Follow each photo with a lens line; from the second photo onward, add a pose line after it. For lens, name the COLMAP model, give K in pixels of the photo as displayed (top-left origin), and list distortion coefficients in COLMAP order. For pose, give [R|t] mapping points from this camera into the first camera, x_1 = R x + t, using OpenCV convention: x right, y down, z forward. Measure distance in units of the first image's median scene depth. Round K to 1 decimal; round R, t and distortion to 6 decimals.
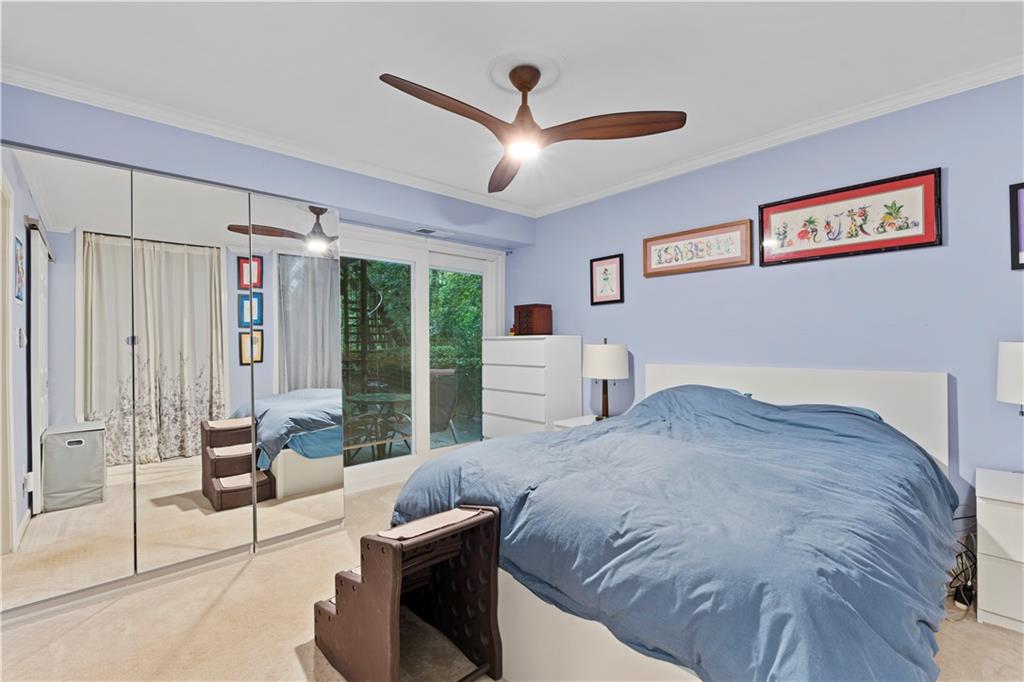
lens RADIAL K [[454.6, 0, 513.6], [0, 454.6, 338.5], [0, 0, 1]] dist [-0.002285, 0.000244]
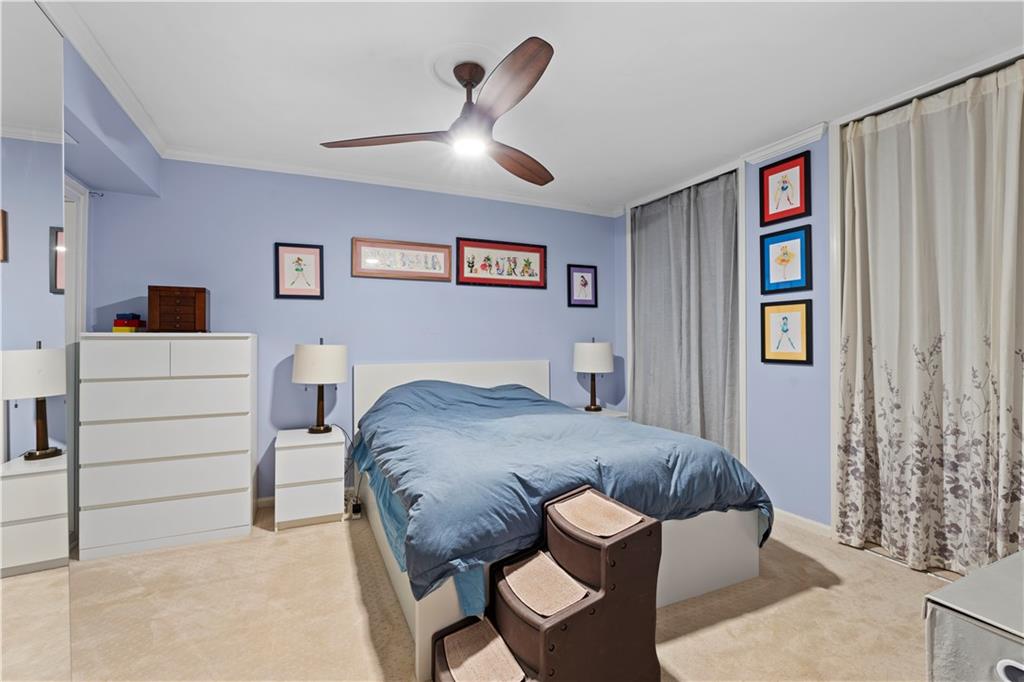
lens RADIAL K [[454.6, 0, 513.9], [0, 454.6, 342.9], [0, 0, 1]] dist [-0.002285, 0.000244]
pose [[0.309346, 0.005272, 0.950935, -0.699472], [-0.005904, 0.999976, -0.003623, 0.012792], [-0.950931, -0.004494, 0.309370, 0.489132]]
